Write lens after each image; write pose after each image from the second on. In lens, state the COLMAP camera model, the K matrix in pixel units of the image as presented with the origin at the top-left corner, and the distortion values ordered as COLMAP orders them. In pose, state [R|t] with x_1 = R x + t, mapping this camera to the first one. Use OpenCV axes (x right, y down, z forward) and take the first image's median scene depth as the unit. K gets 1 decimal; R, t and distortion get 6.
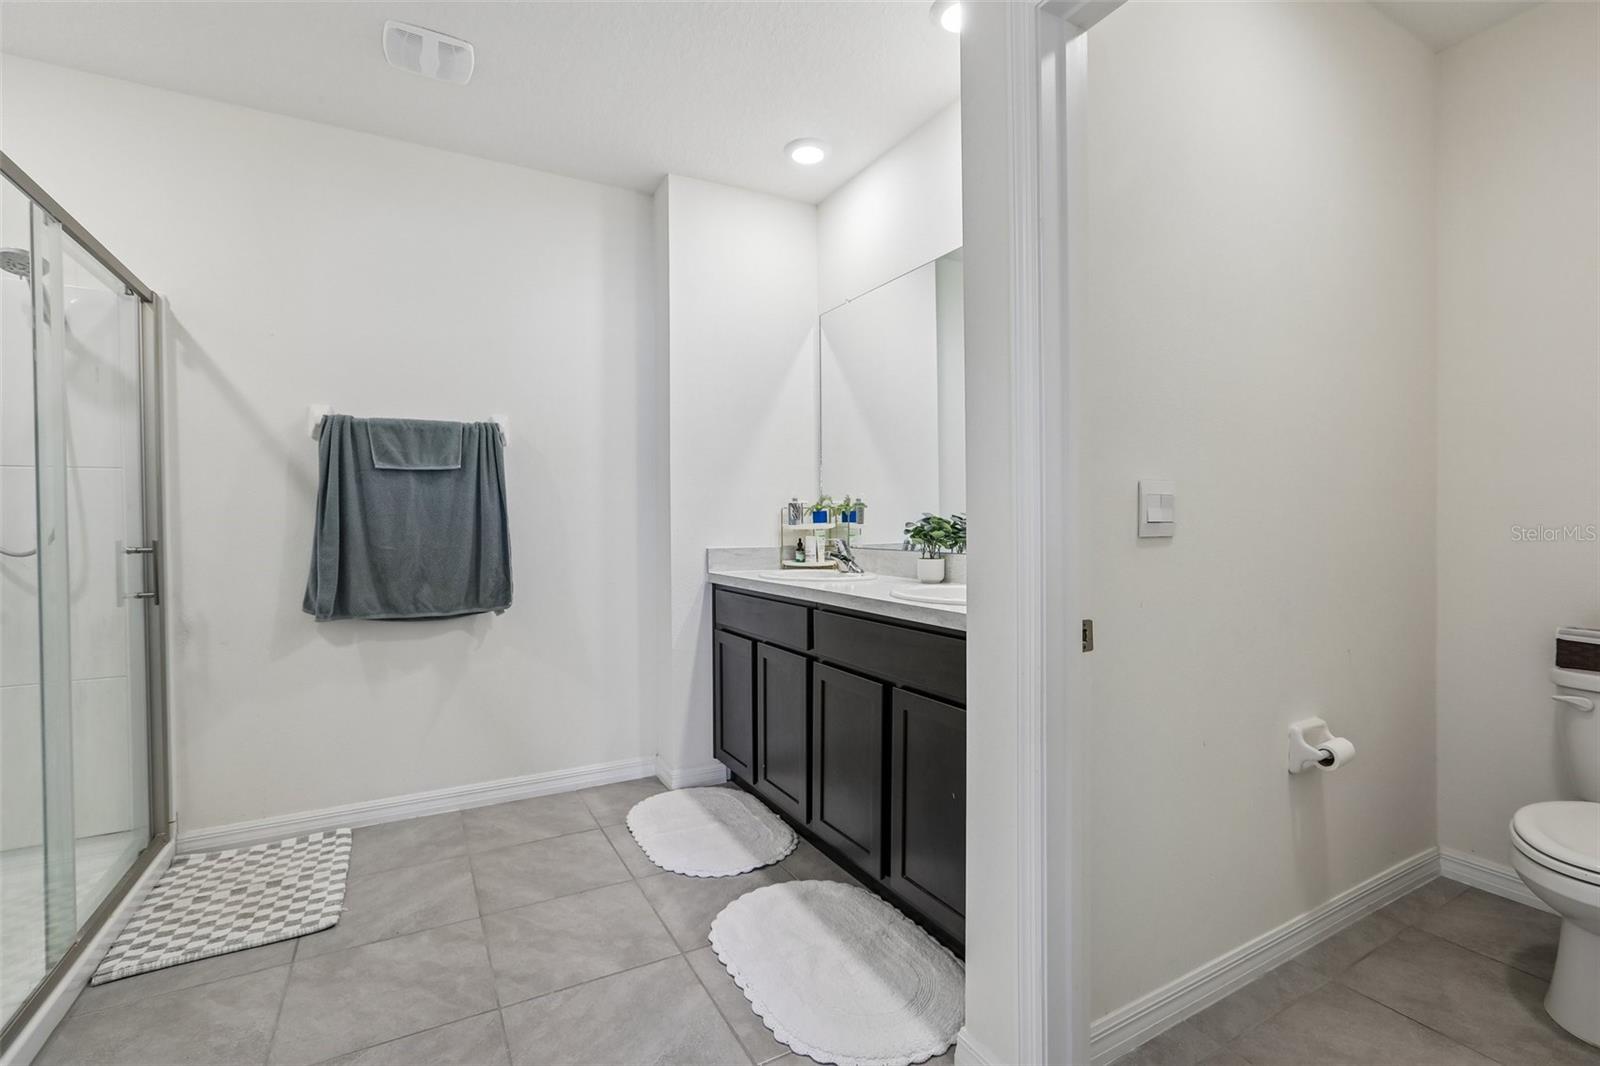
lens RADIAL K [[715.0, 0, 800.0], [0, 715.0, 533.0], [0, 0, 1]] dist [0.001160, 0.000220]
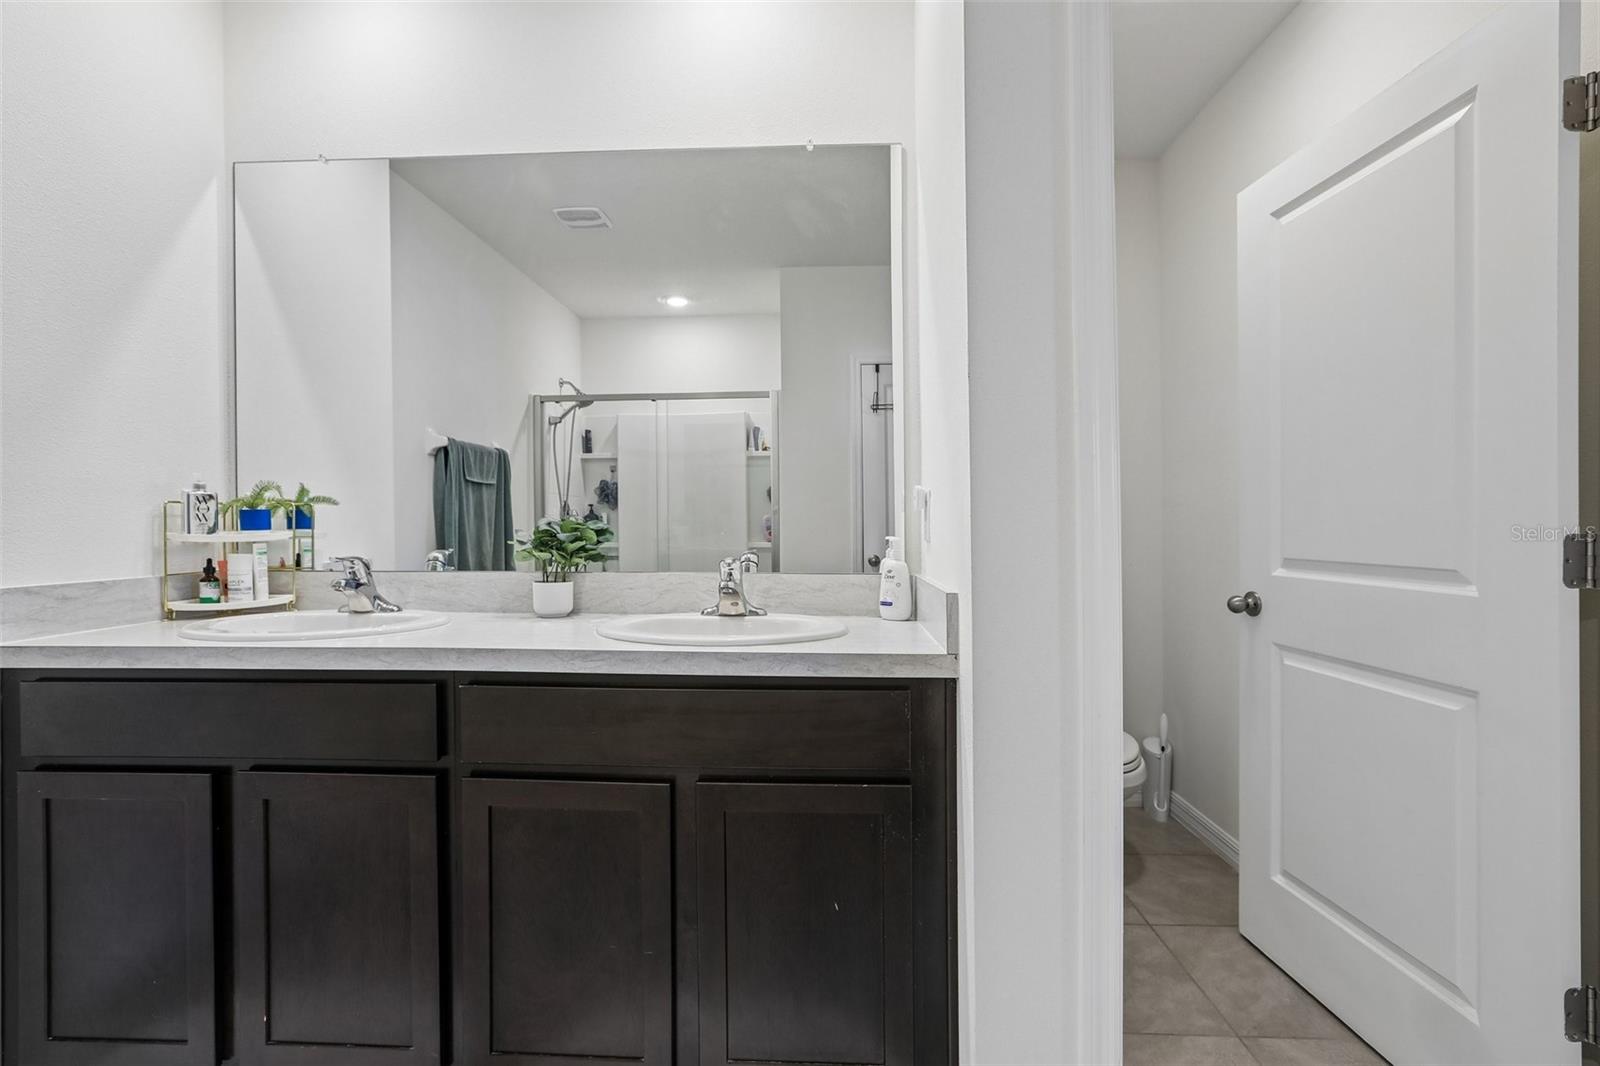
lens RADIAL K [[702.3, 0, 798.1], [0, 702.3, 549.2], [0, 0, 1]] dist [-0.000032, -0.000053]
pose [[0.524061, -0.028534, 0.851203, -0.222768], [0.005956, 0.999537, 0.029840, -0.013075], [-0.851660, -0.010568, 0.523988, 0.340318]]
